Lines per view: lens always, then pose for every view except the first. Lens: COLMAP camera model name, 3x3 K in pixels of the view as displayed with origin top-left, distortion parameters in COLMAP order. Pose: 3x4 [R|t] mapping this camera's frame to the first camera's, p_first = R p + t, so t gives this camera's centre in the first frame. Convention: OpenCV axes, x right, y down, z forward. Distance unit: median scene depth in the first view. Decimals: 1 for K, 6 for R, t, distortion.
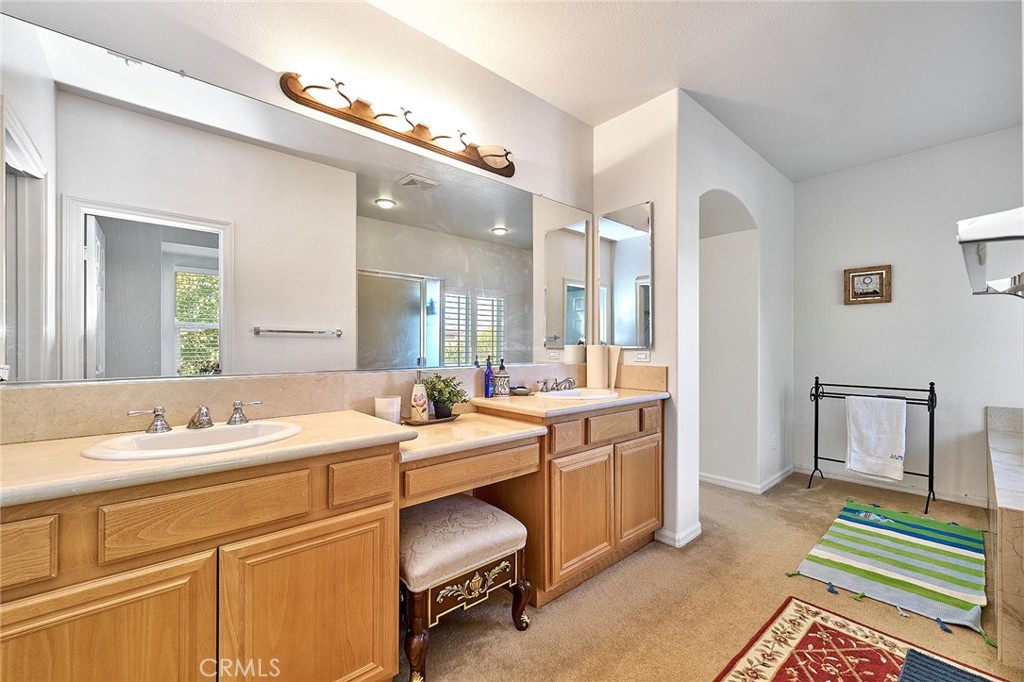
lens RADIAL K [[420.5, 0, 519.0], [0, 420.5, 345.0], [0, 0, 1]] dist [-0.003289, 0.000030]
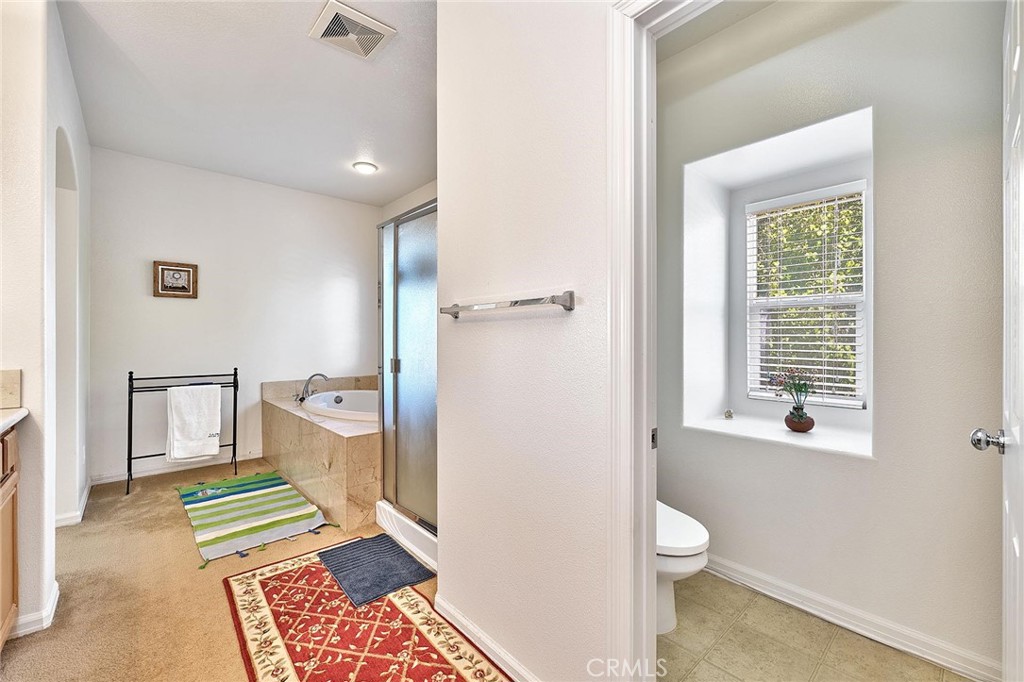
lens RADIAL K [[420.5, 0, 520.5], [0, 420.5, 337.0], [0, 0, 1]] dist [-0.003289, 0.000030]
pose [[-0.019258, 0.002892, 0.999810, -0.283469], [-0.005436, 0.999981, -0.002998, -0.002599], [-0.999800, -0.005492, -0.019241, 0.196226]]
